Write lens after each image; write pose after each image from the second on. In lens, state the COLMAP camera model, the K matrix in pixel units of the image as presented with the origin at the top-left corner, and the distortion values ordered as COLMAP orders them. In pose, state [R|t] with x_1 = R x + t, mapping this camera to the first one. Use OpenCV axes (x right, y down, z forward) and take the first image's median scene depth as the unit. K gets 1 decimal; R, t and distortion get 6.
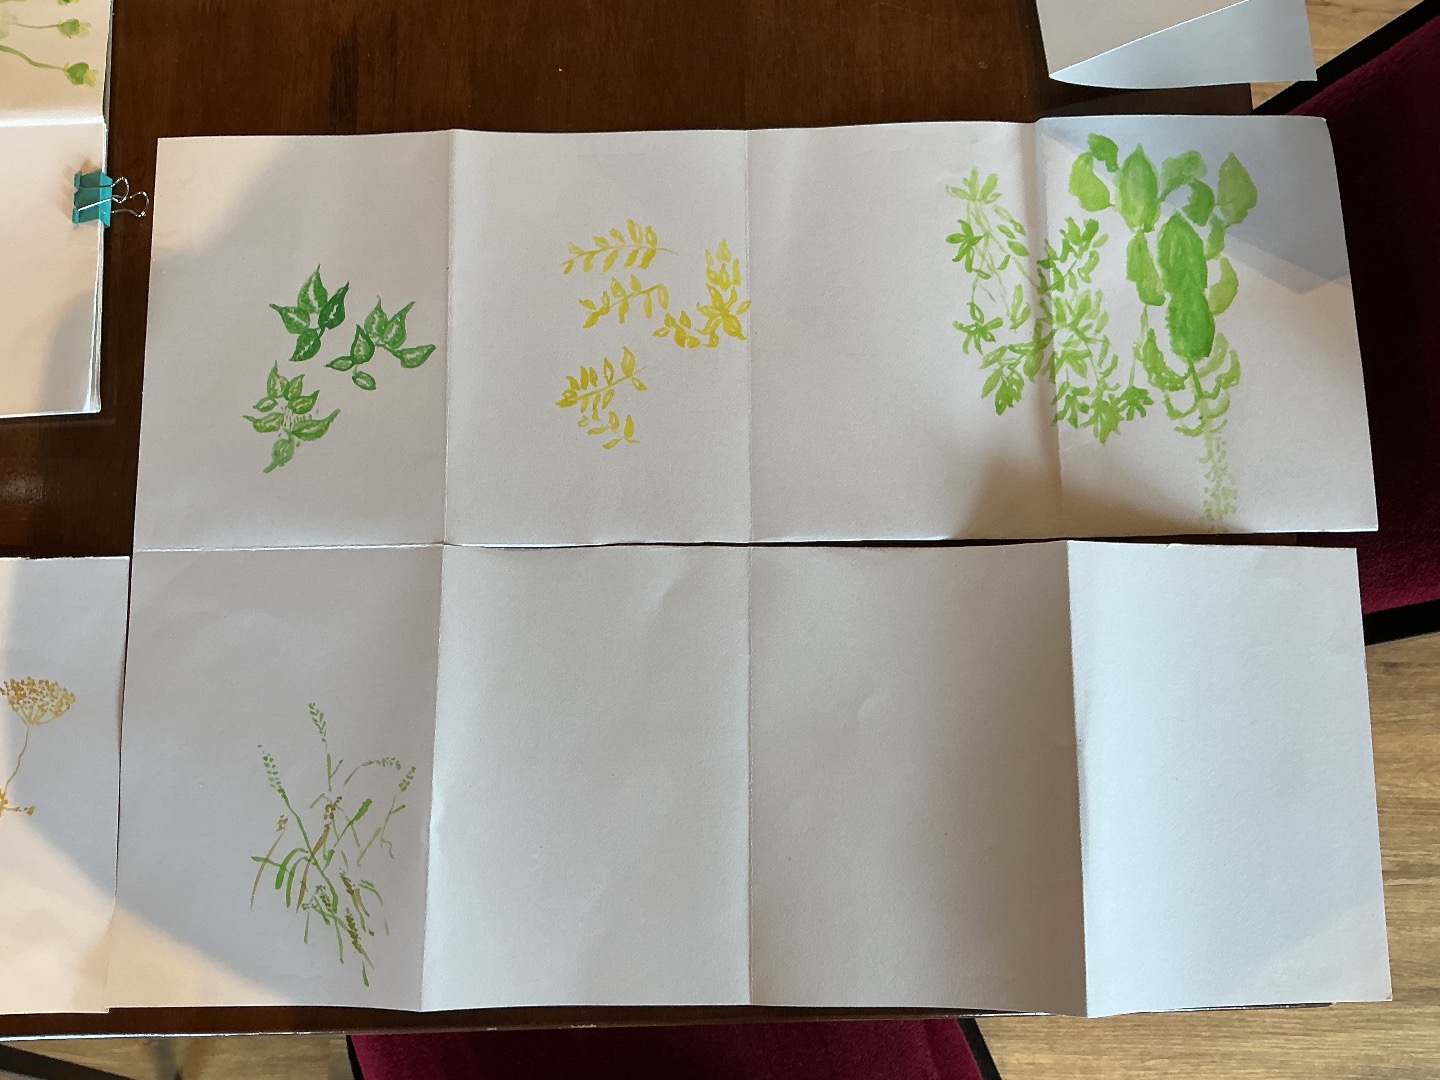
lens RADIAL K [[1259.7, 0, 718.5], [0, 1259.7, 538.5], [0, 0, 1]] dist [0.051332, -0.097923]
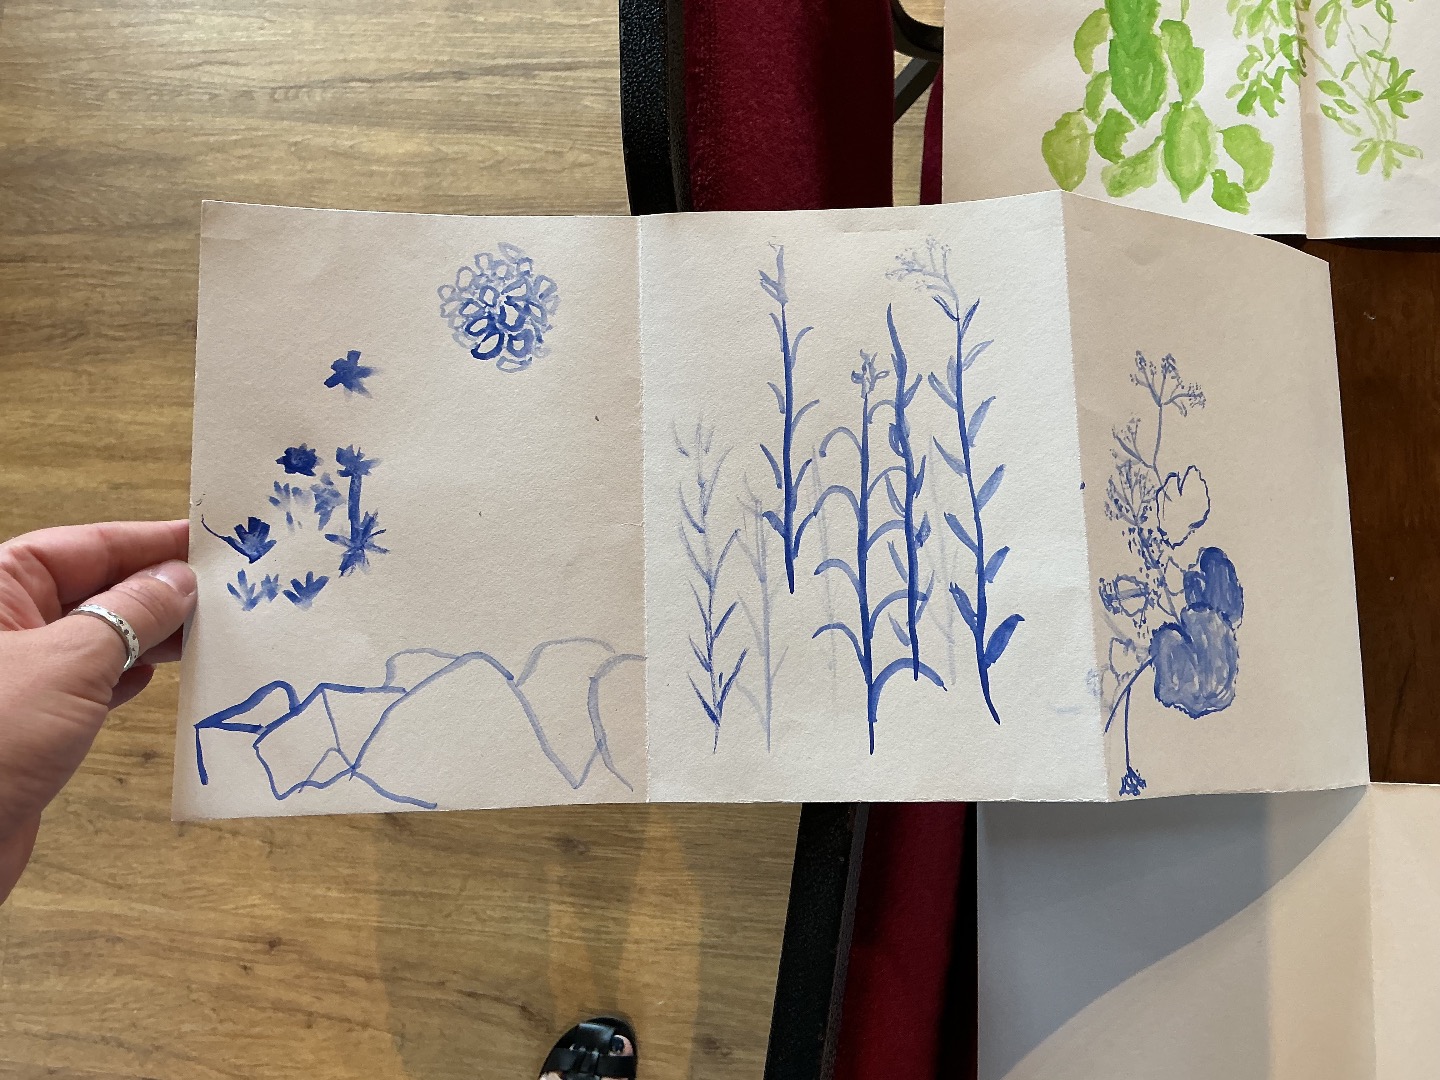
lens RADIAL K [[1259.7, 0, 719.3], [0, 1259.7, 540.0], [0, 0, 1]] dist [0.051332, -0.097923]
pose [[-0.995099, -0.036392, 0.091942, 0.556989], [0.060265, -0.960373, 0.272124, -0.777667], [0.078396, 0.276331, 0.957860, 0.237627]]
